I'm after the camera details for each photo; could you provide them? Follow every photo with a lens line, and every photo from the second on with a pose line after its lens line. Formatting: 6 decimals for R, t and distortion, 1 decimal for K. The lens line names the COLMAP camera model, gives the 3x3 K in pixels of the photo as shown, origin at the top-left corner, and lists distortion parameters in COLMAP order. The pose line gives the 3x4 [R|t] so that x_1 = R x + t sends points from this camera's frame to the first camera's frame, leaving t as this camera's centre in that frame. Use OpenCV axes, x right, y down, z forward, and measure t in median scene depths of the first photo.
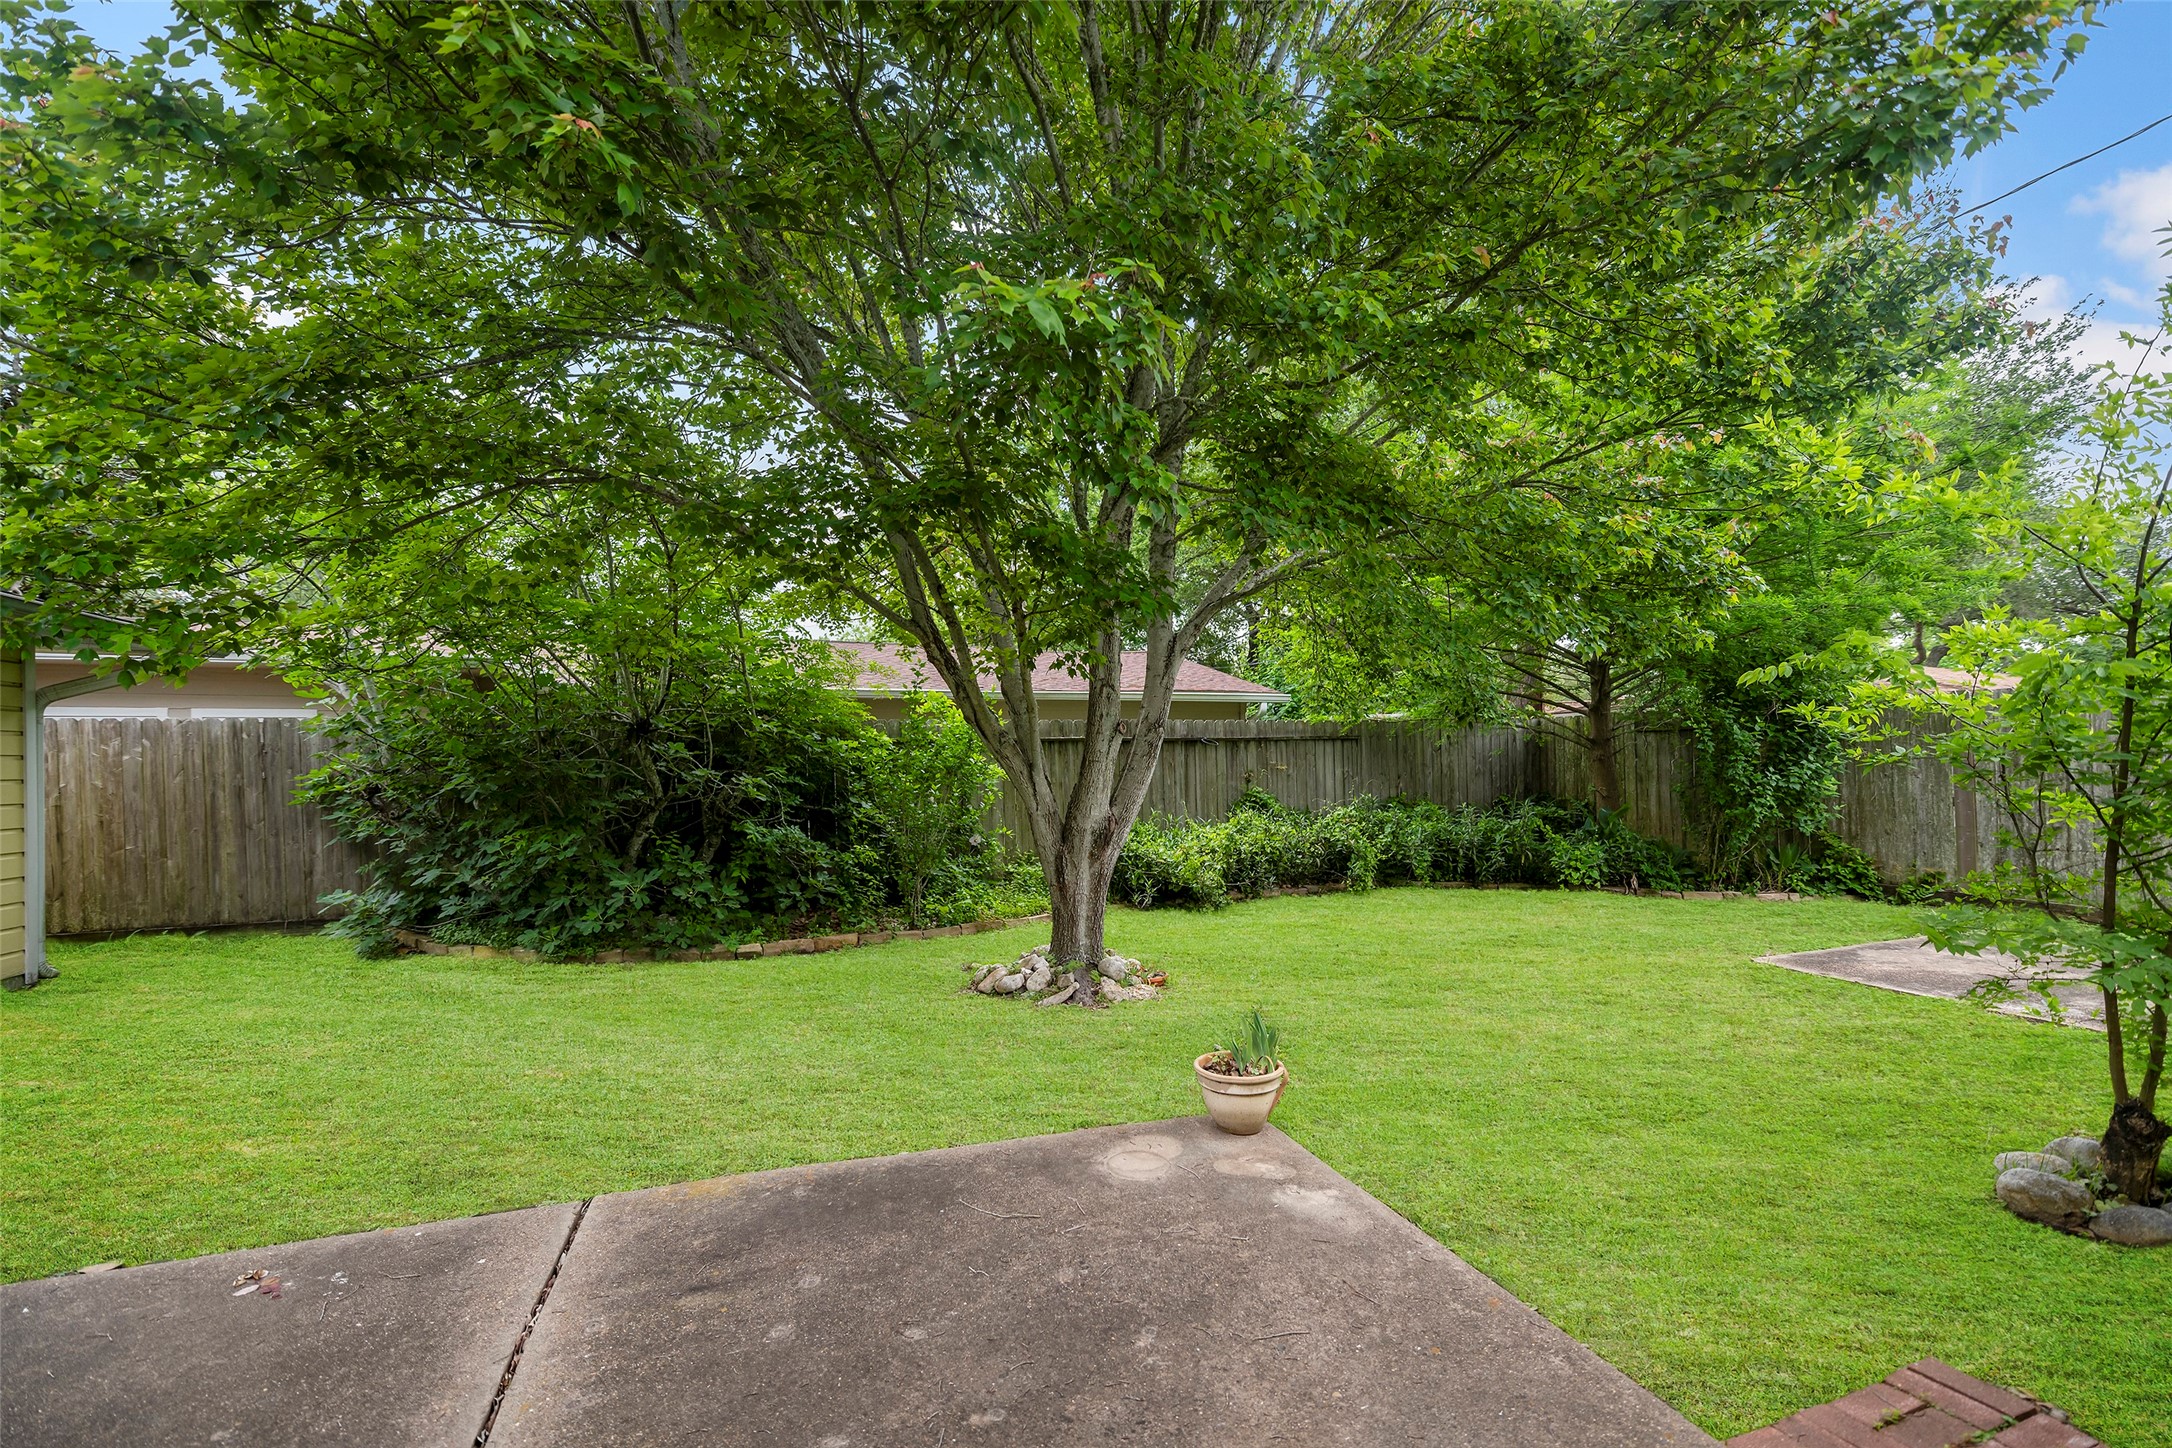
lens RADIAL K [[868.2, 0, 1082.1], [0, 868.2, 720.0], [0, 0, 1]] dist [-0.006568, -0.000310]
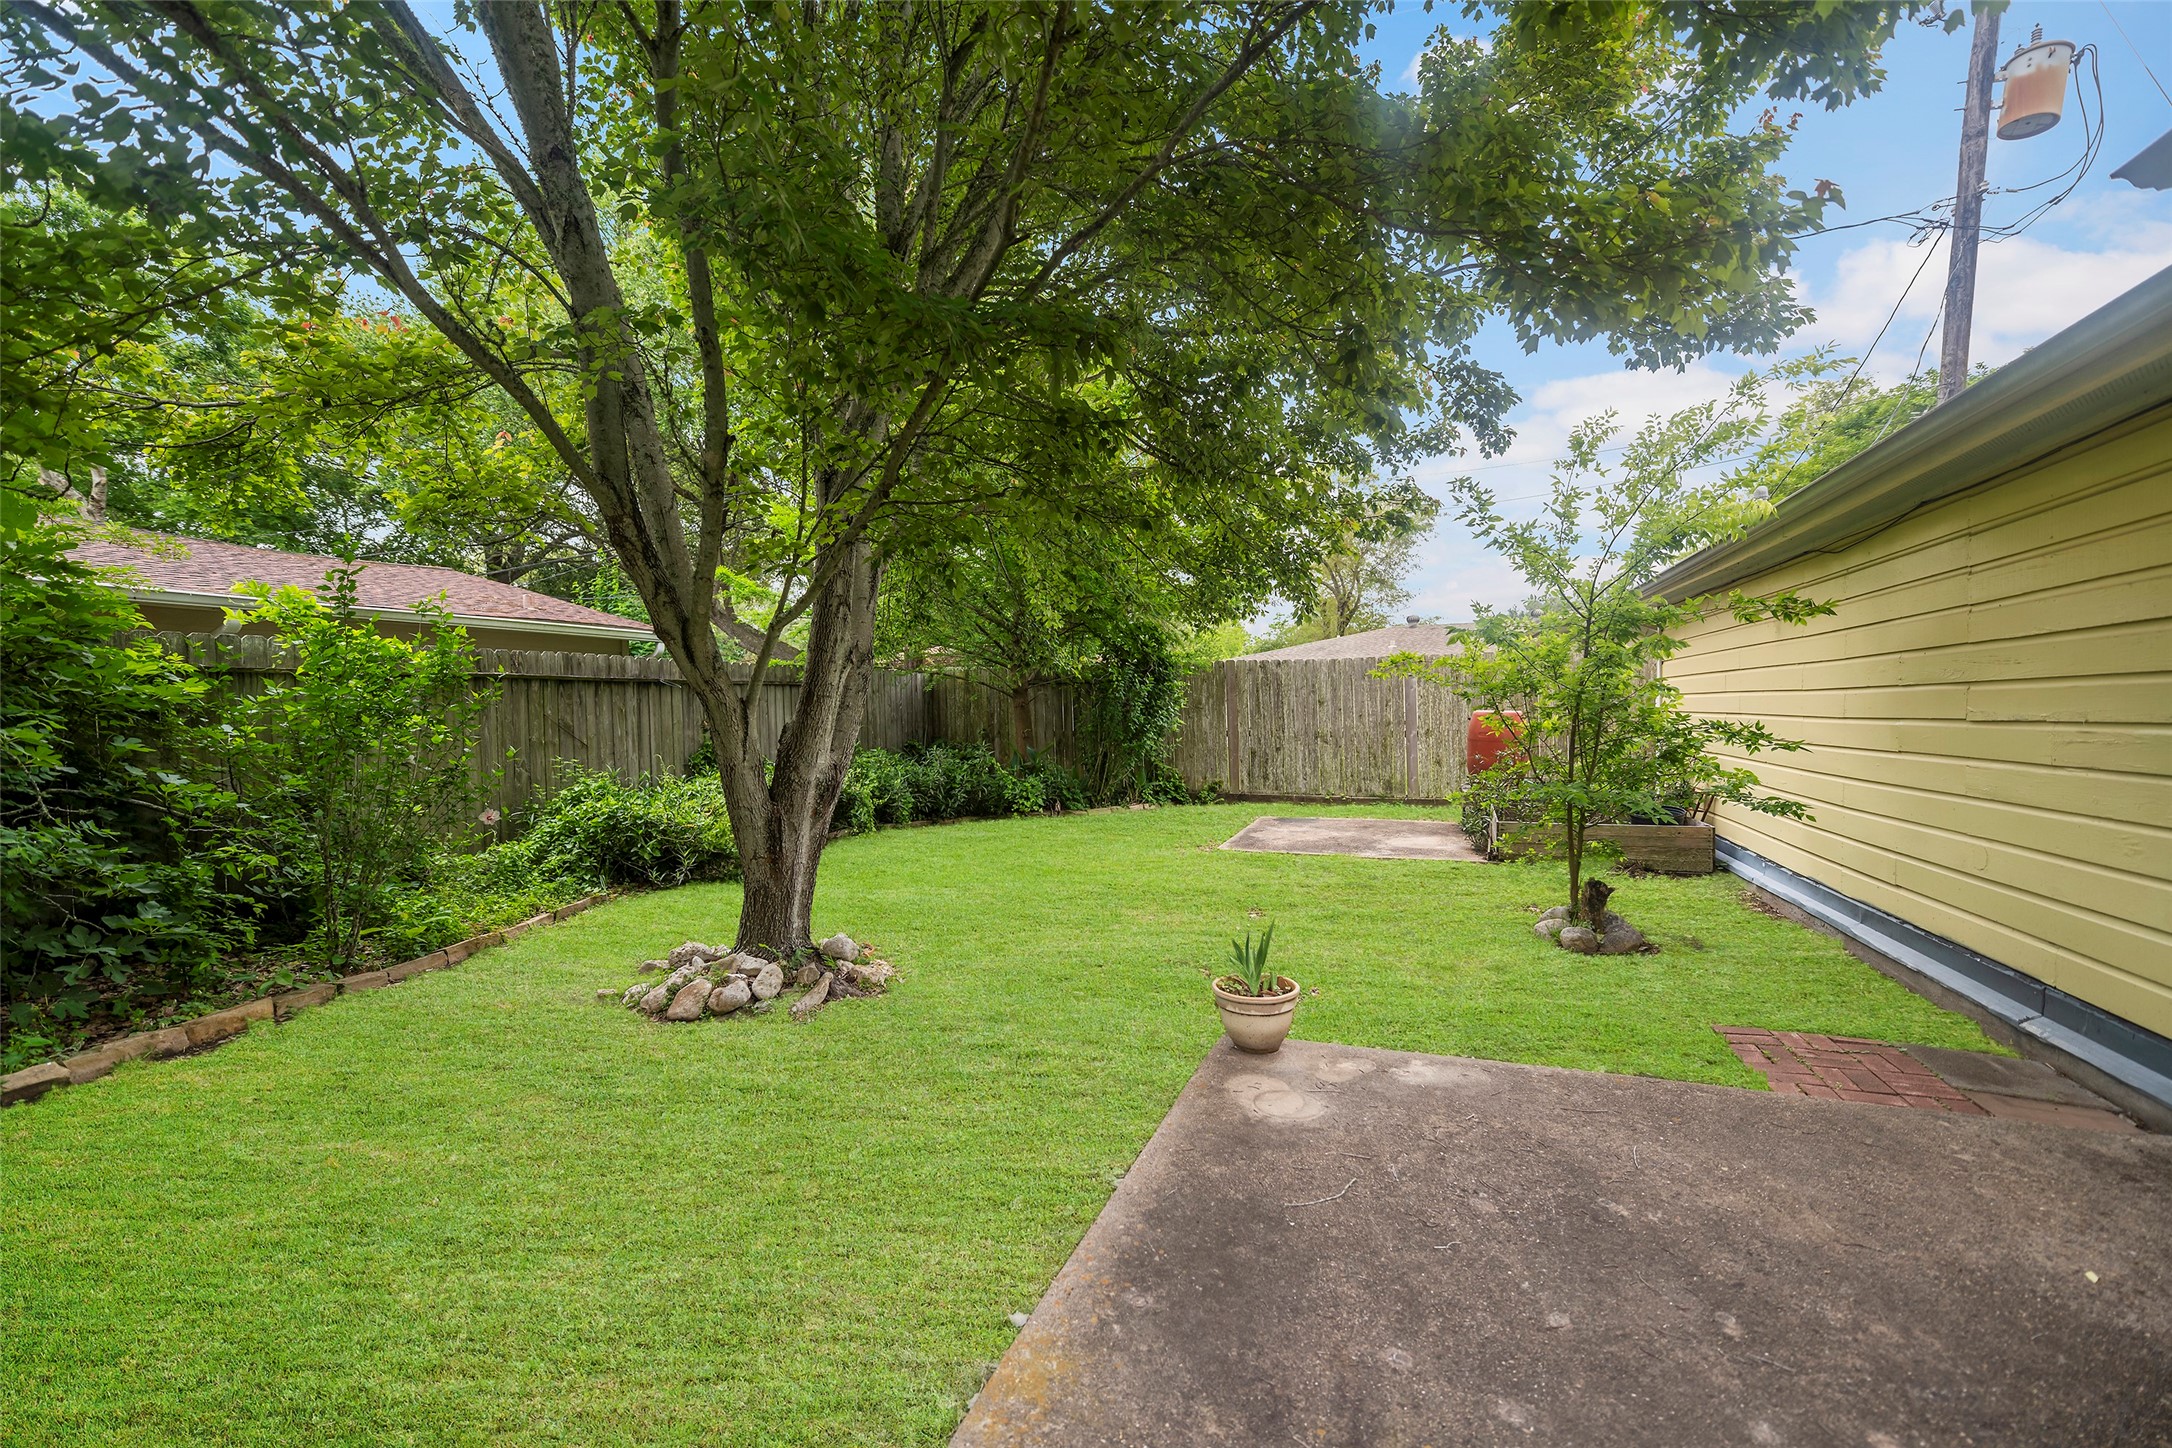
lens RADIAL K [[868.2, 0, 1082.1], [0, 868.2, 720.0], [0, 0, 1]] dist [-0.006568, -0.000310]
pose [[0.656840, -0.007951, 0.753988, -0.421193], [-0.031163, 0.998804, 0.037680, 0.032800], [-0.753386, -0.048246, 0.655807, 0.298667]]
